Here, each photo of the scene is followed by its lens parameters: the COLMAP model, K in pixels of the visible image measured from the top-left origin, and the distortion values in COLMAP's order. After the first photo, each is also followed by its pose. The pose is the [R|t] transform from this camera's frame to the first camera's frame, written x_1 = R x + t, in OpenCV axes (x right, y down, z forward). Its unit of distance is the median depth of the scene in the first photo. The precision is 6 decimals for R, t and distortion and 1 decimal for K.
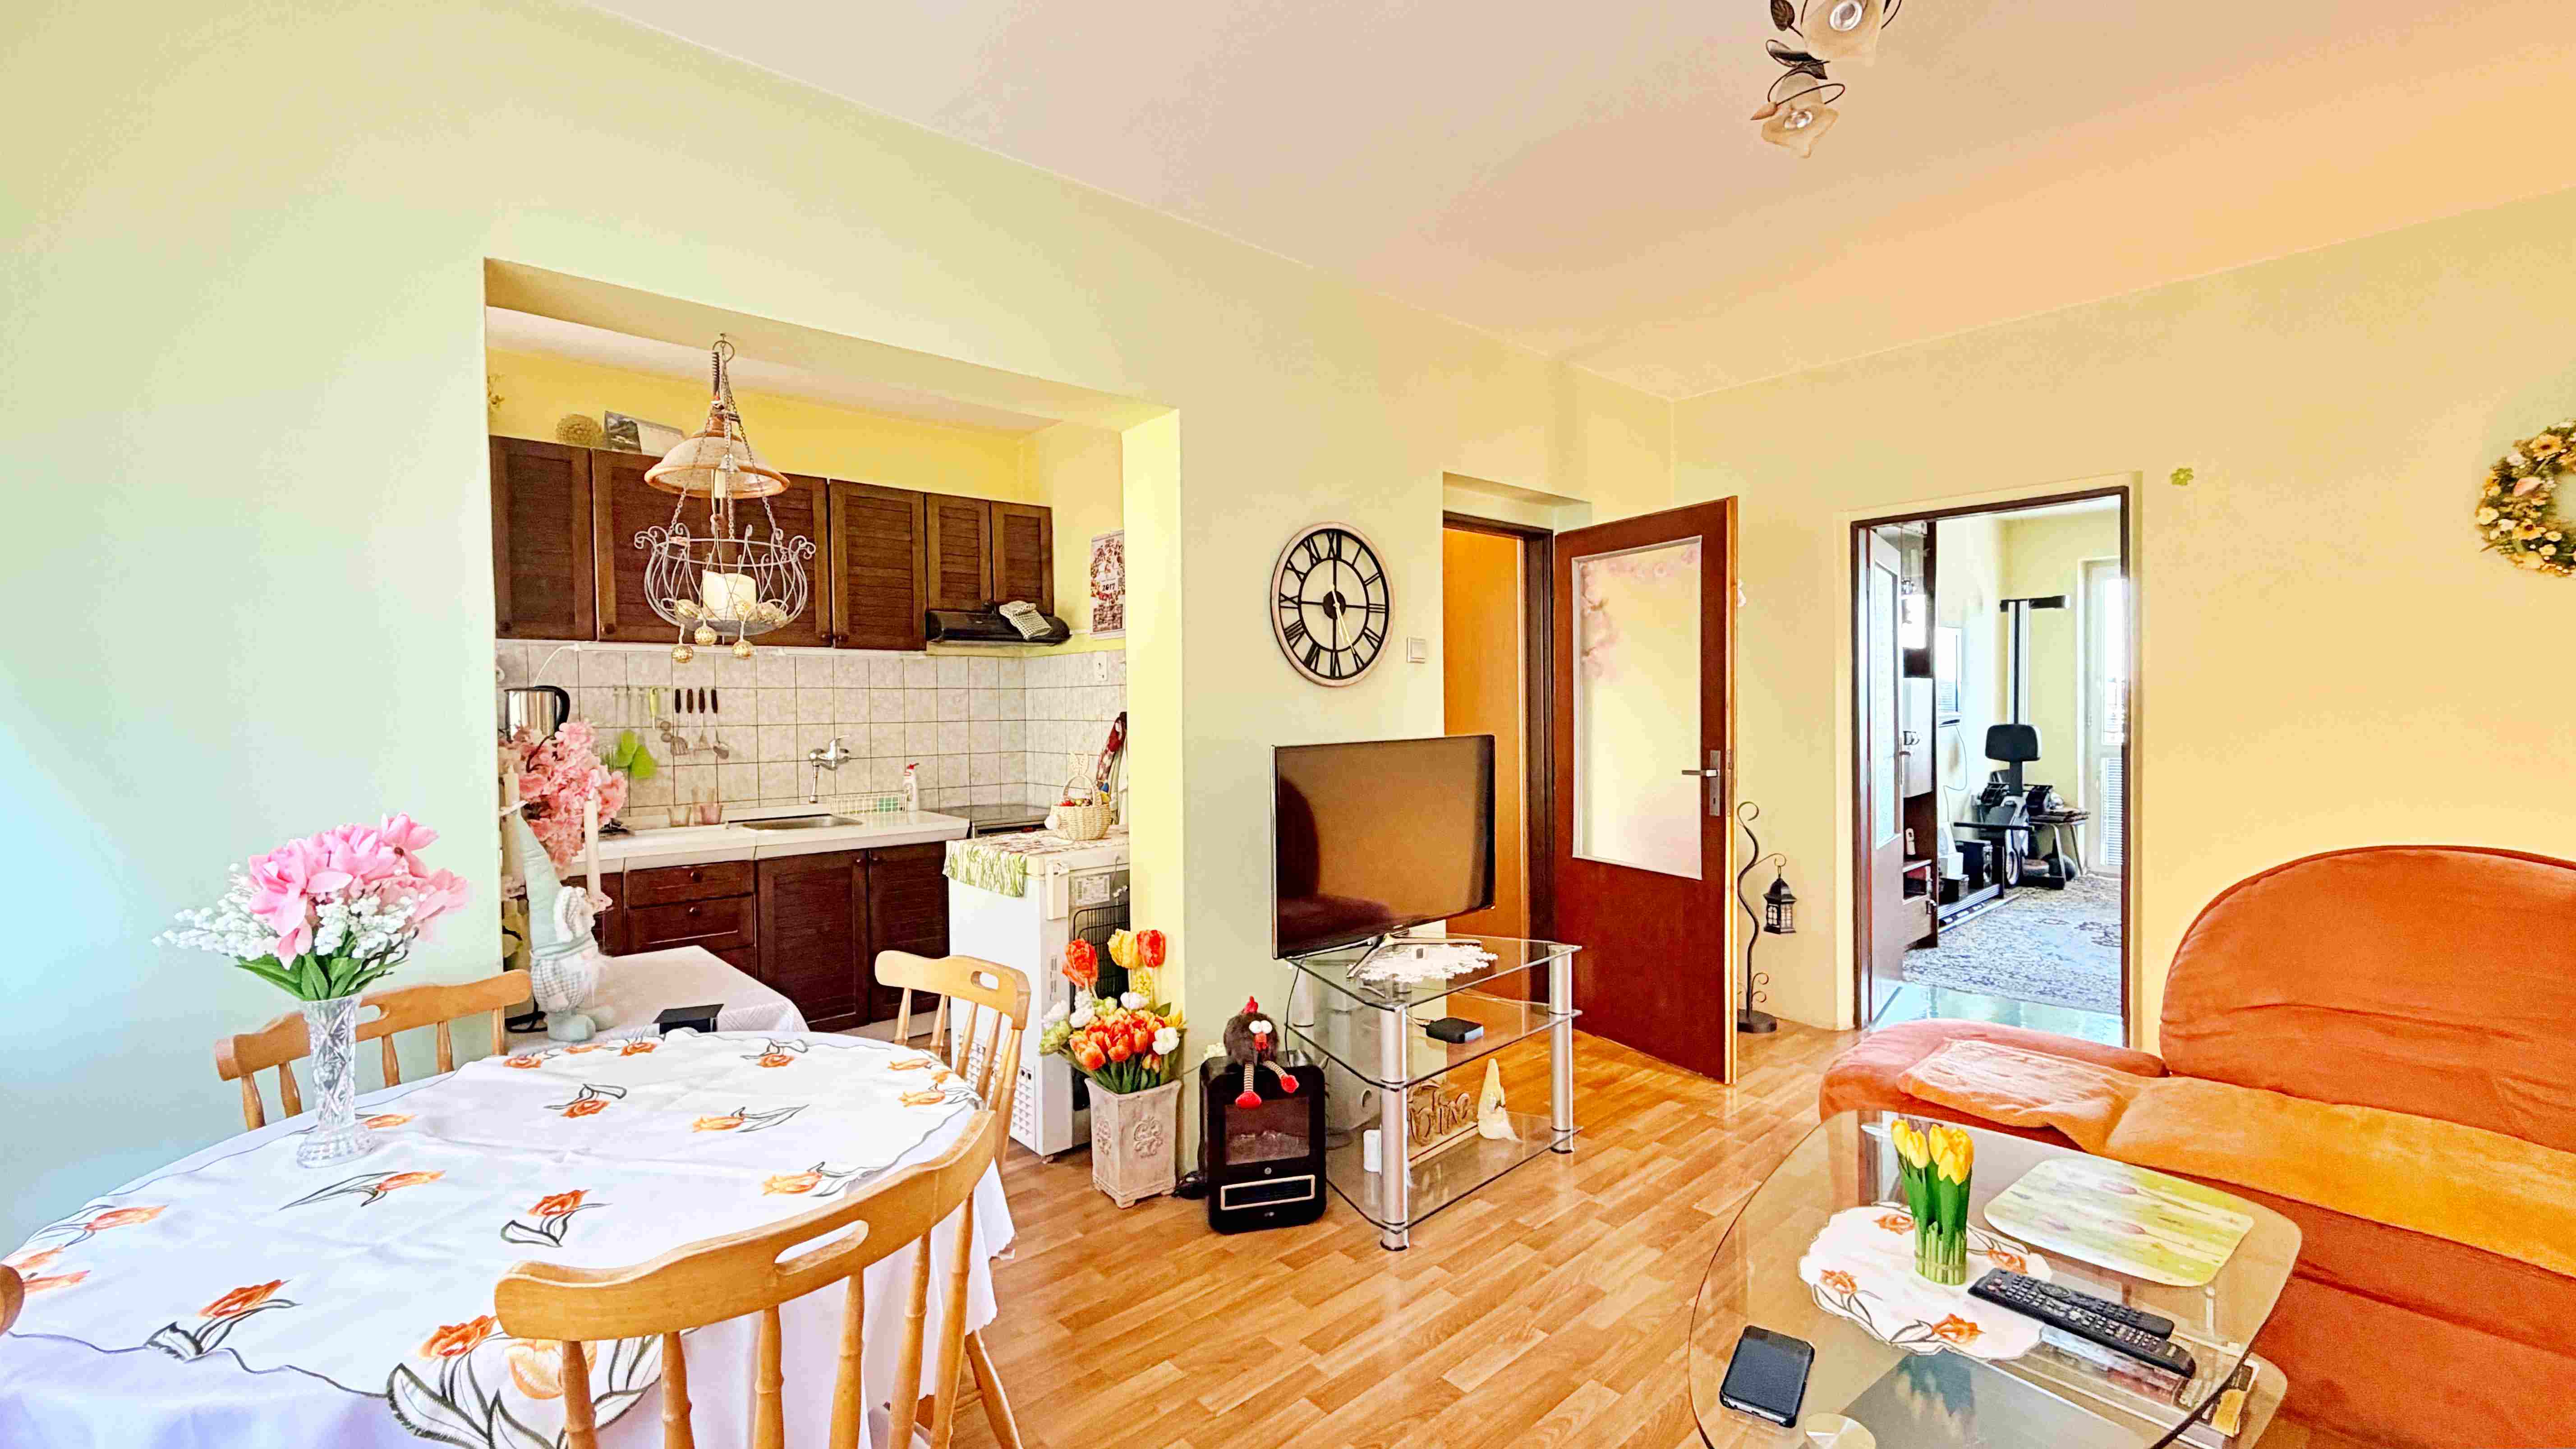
lens RADIAL K [[1039.8, 0, 1281.6], [0, 1039.8, 720.2], [0, 0, 1]] dist [-0.000461, -0.000056]
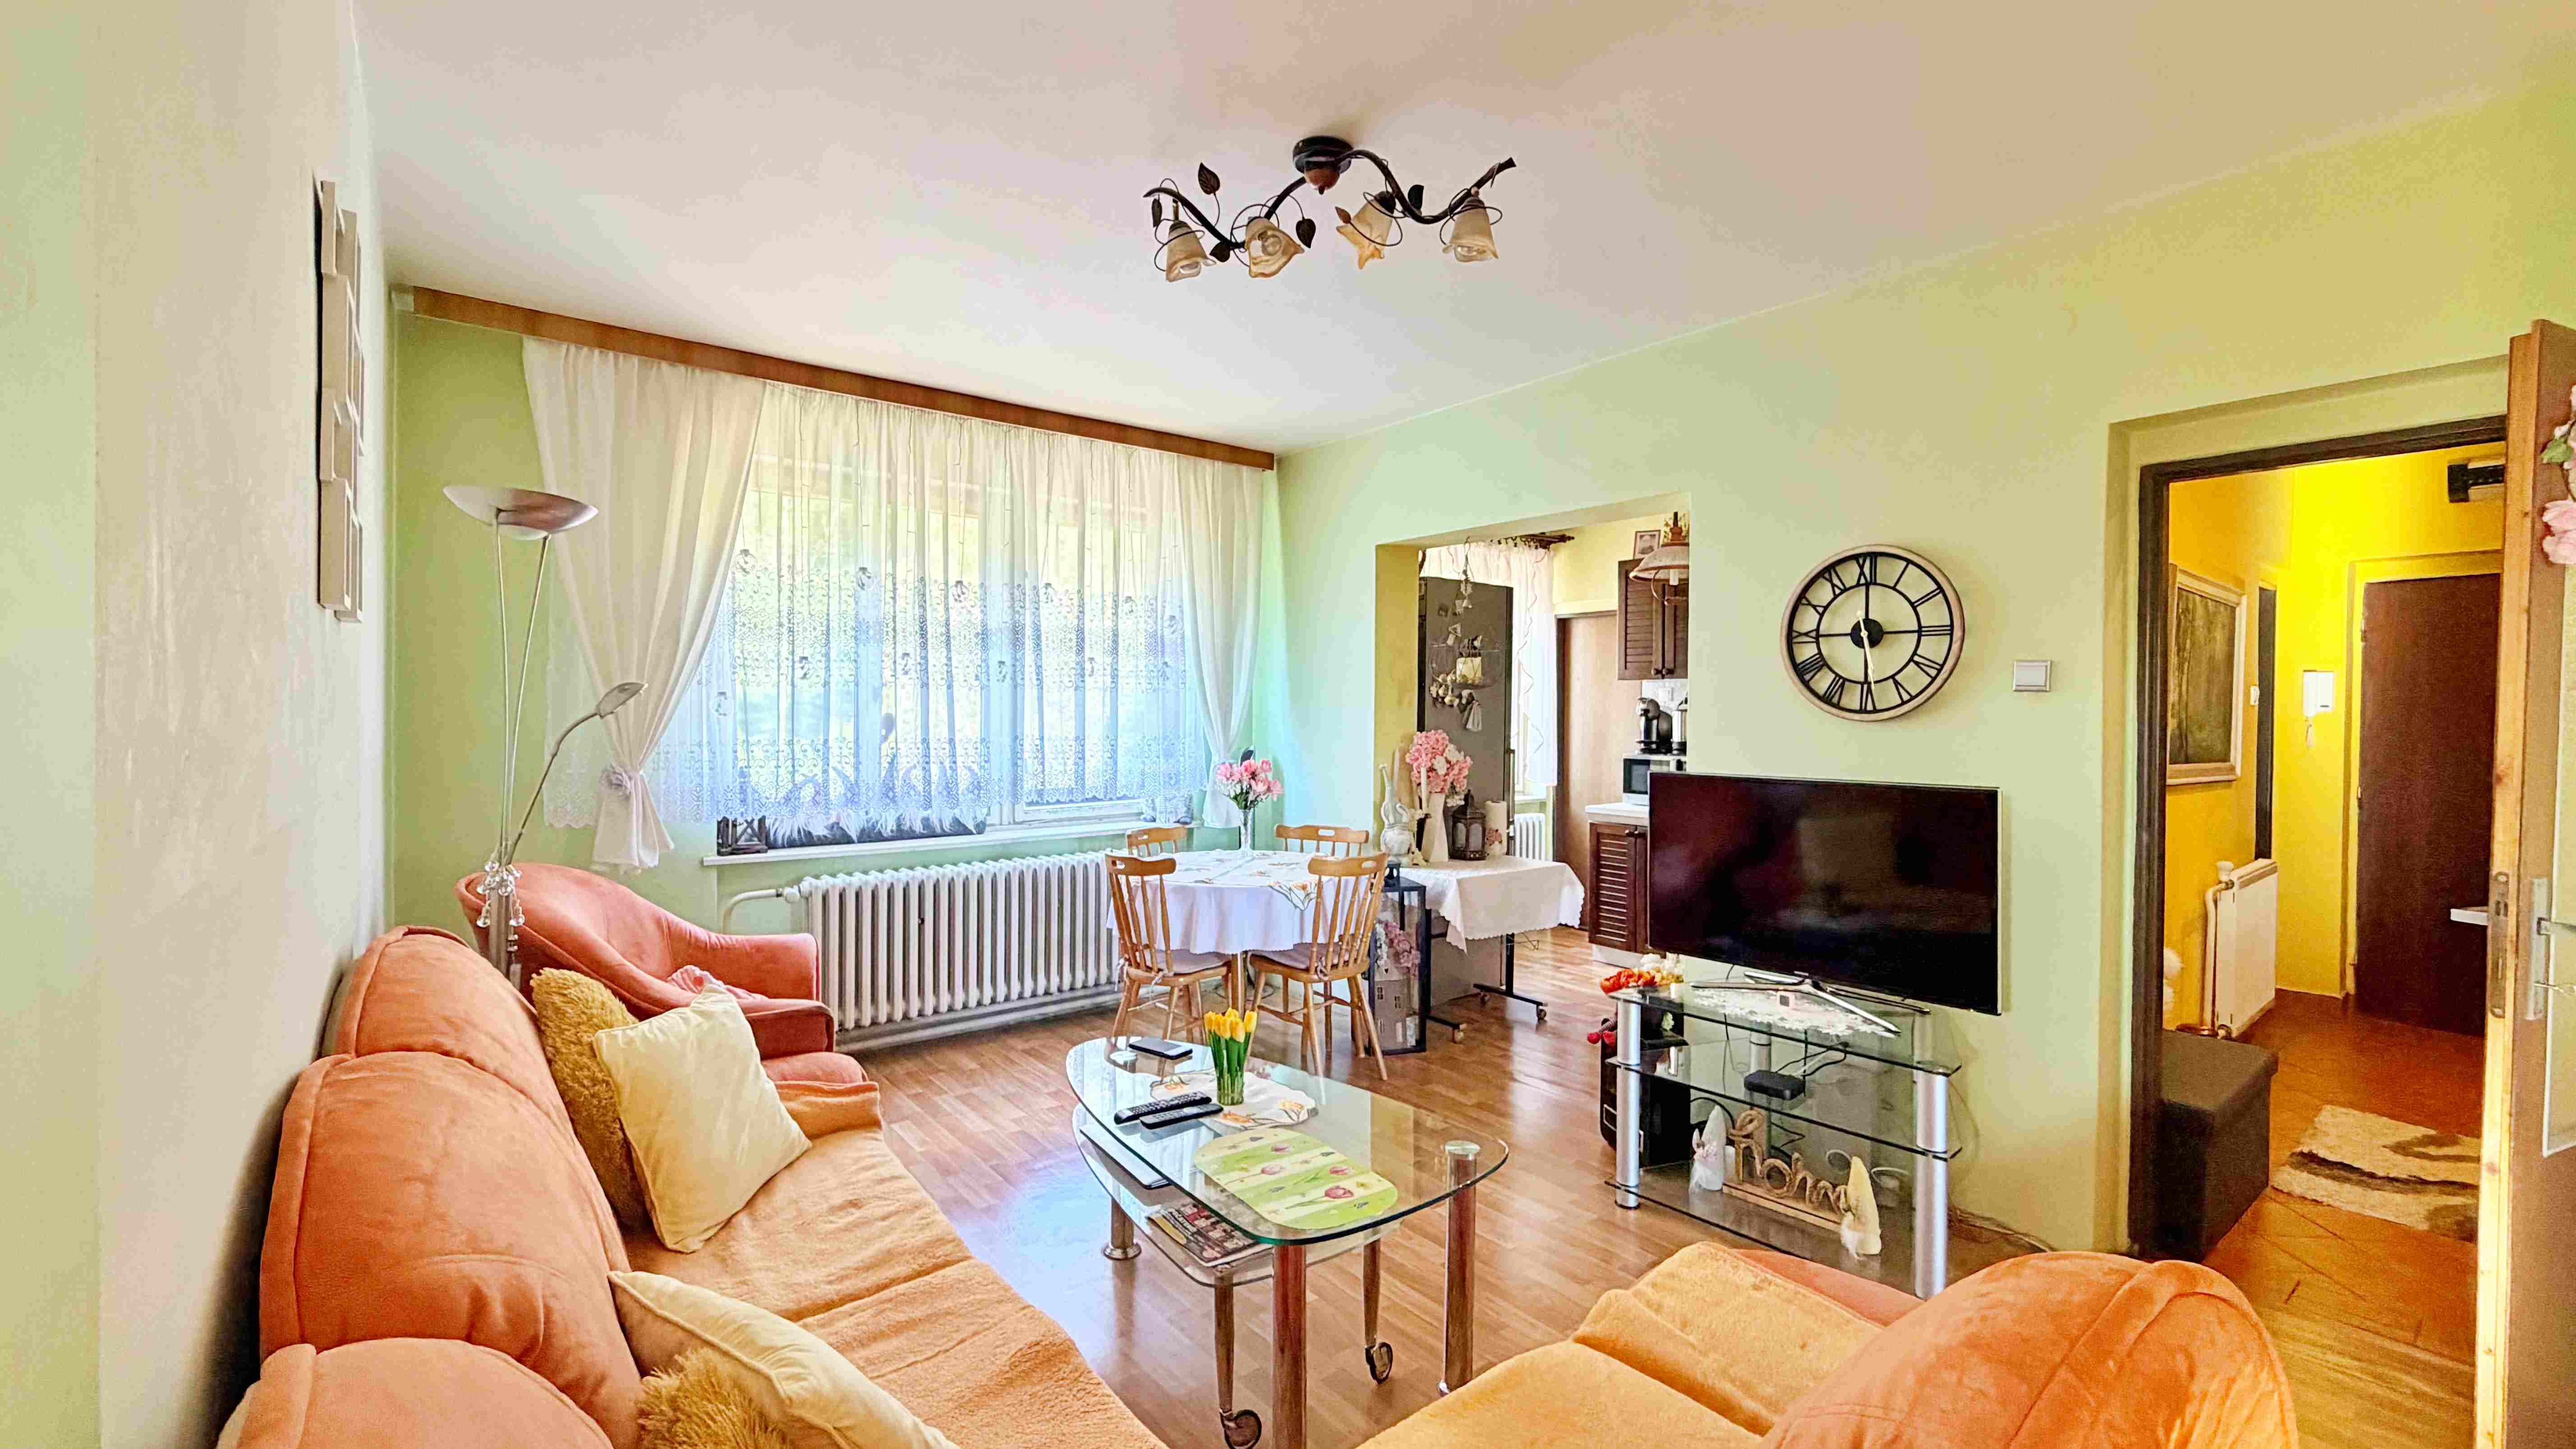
lens RADIAL K [[1058.9, 0, 1272.7], [0, 1058.9, 722.6], [0, 0, 1]] dist [0.000439, 0.000068]
pose [[-0.061584, 0.025621, -0.997773, 0.817749], [-0.016943, 0.999500, 0.026711, -0.037469], [0.997958, 0.018551, -0.061119, 0.417409]]
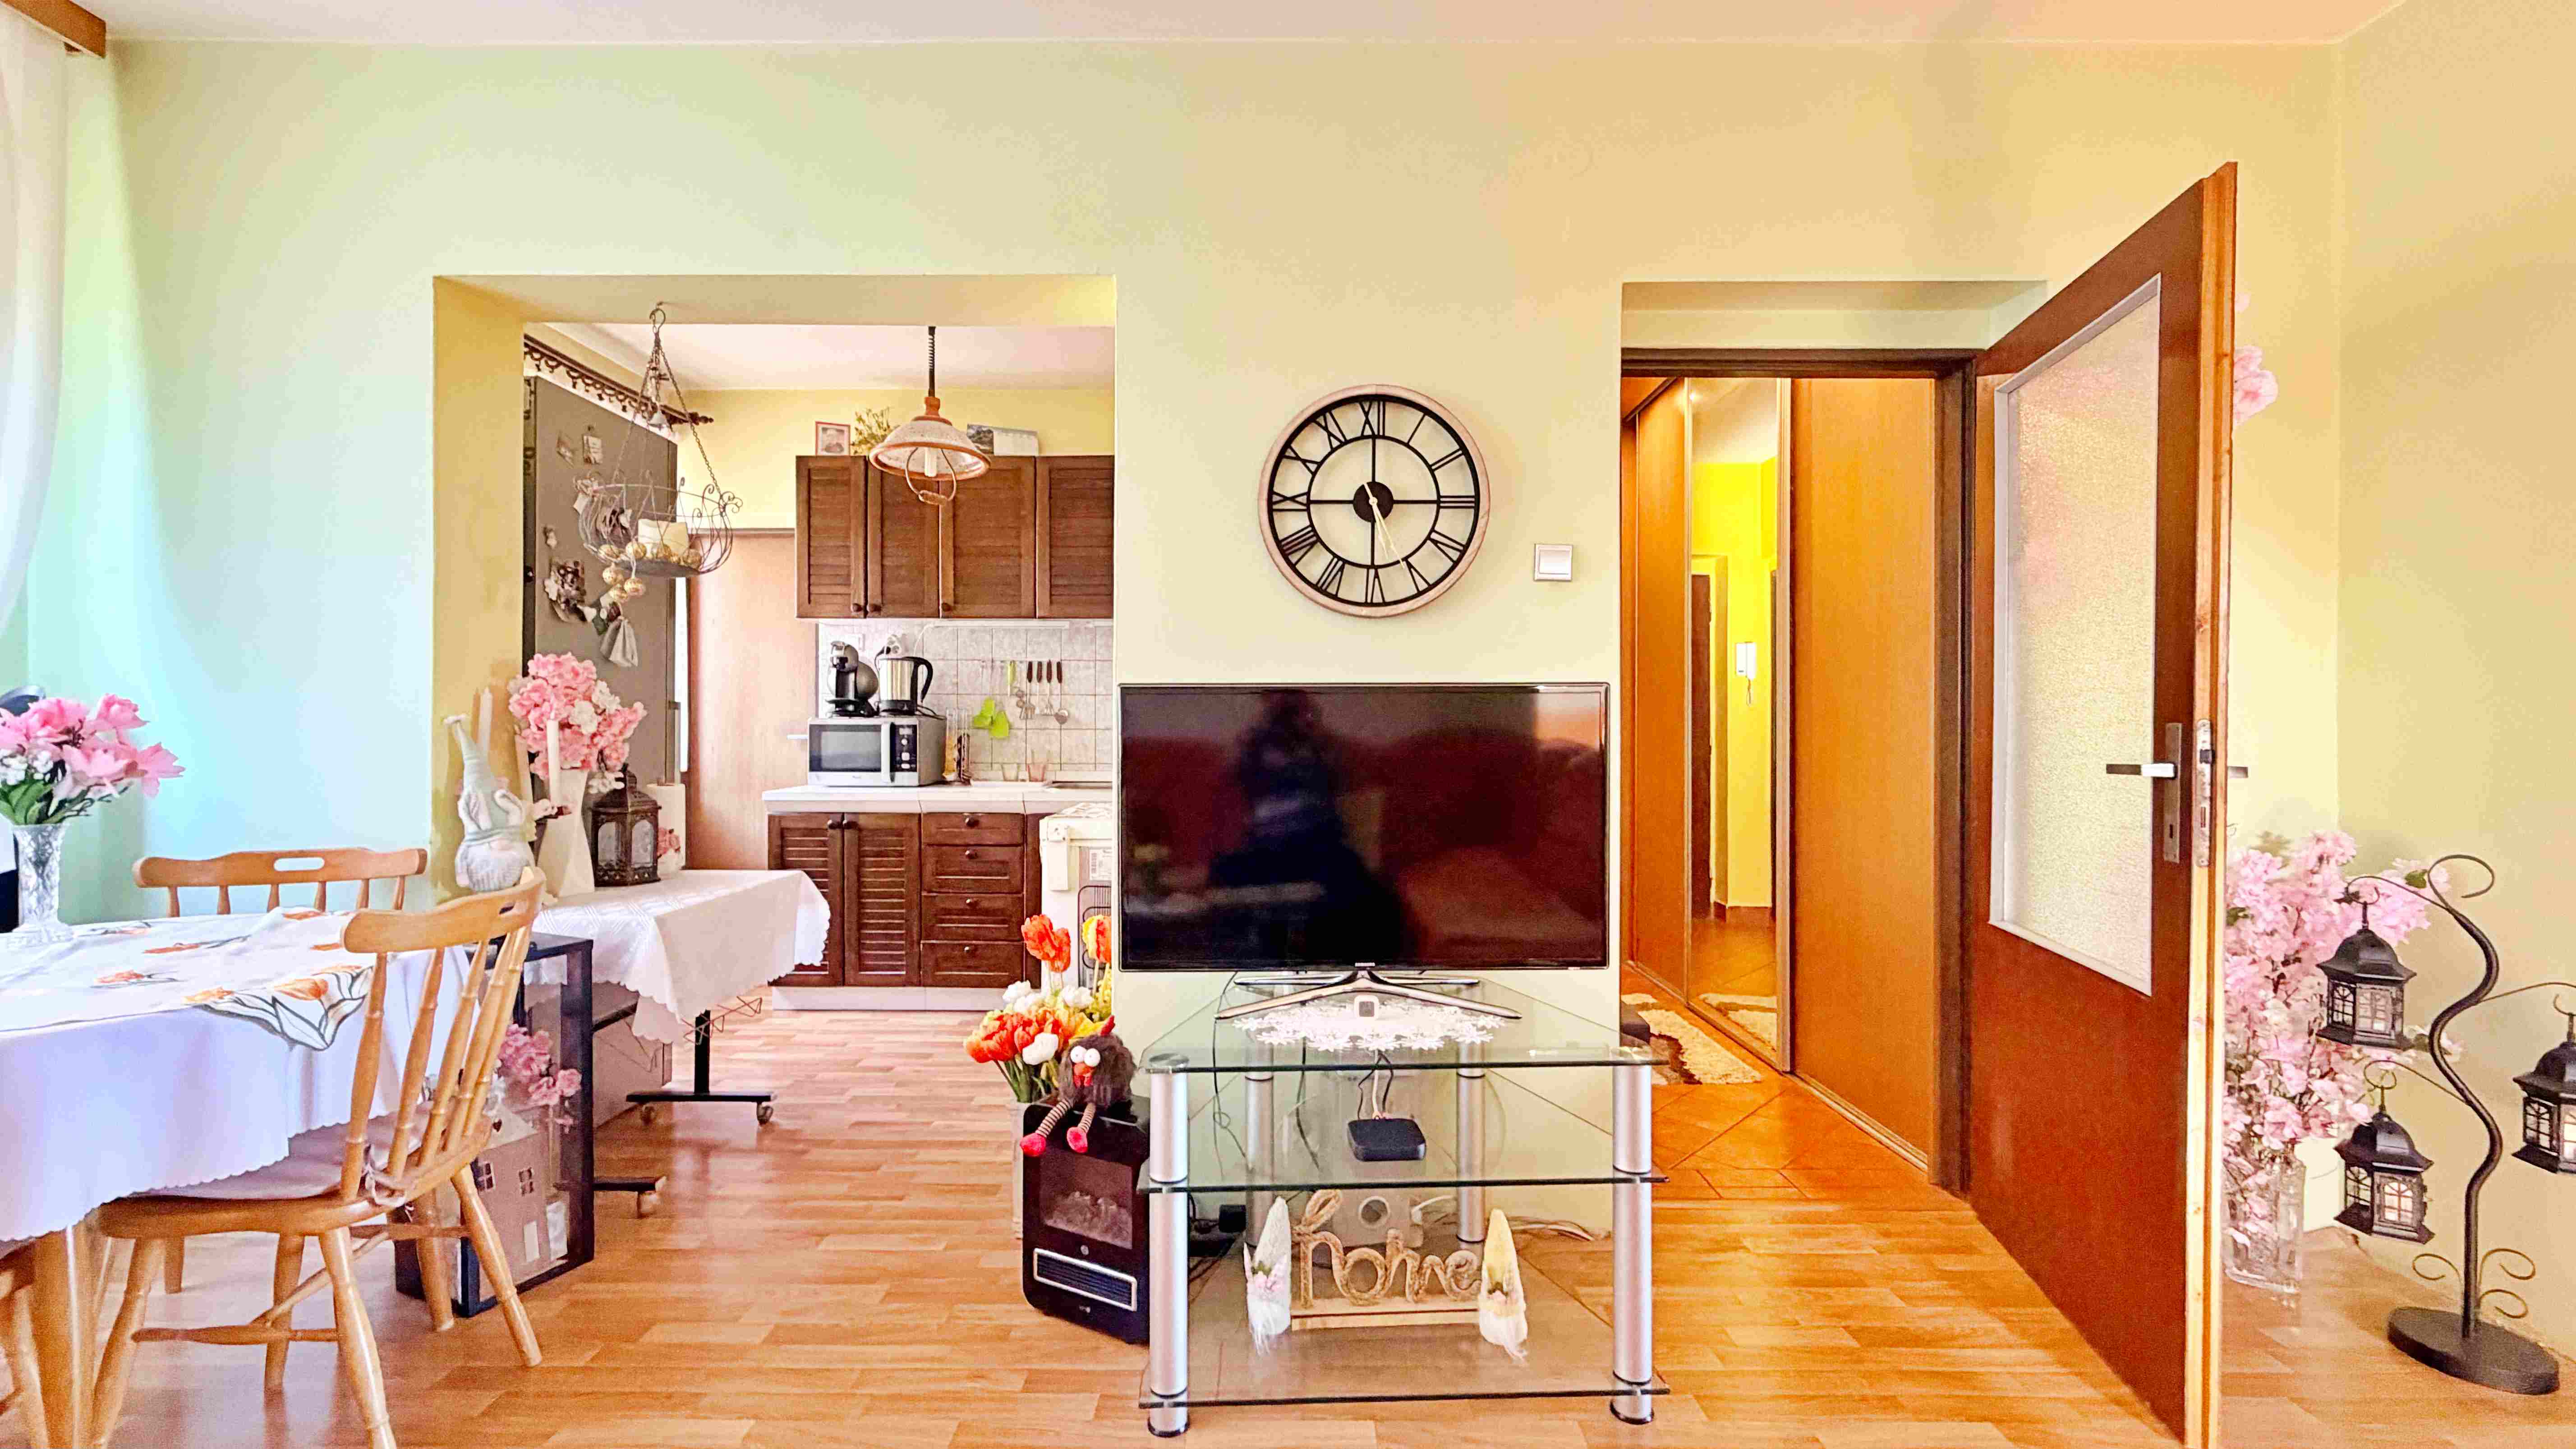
lens RADIAL K [[1037.2, 0, 1276.1], [0, 1037.2, 725.3], [0, 0, 1]] dist [0.000146, -0.000112]
pose [[0.748785, 0.015956, -0.662621, 0.373768], [-0.019557, 0.999807, 0.001976, 0.032634], [0.662525, 0.011479, 0.748952, 0.338746]]
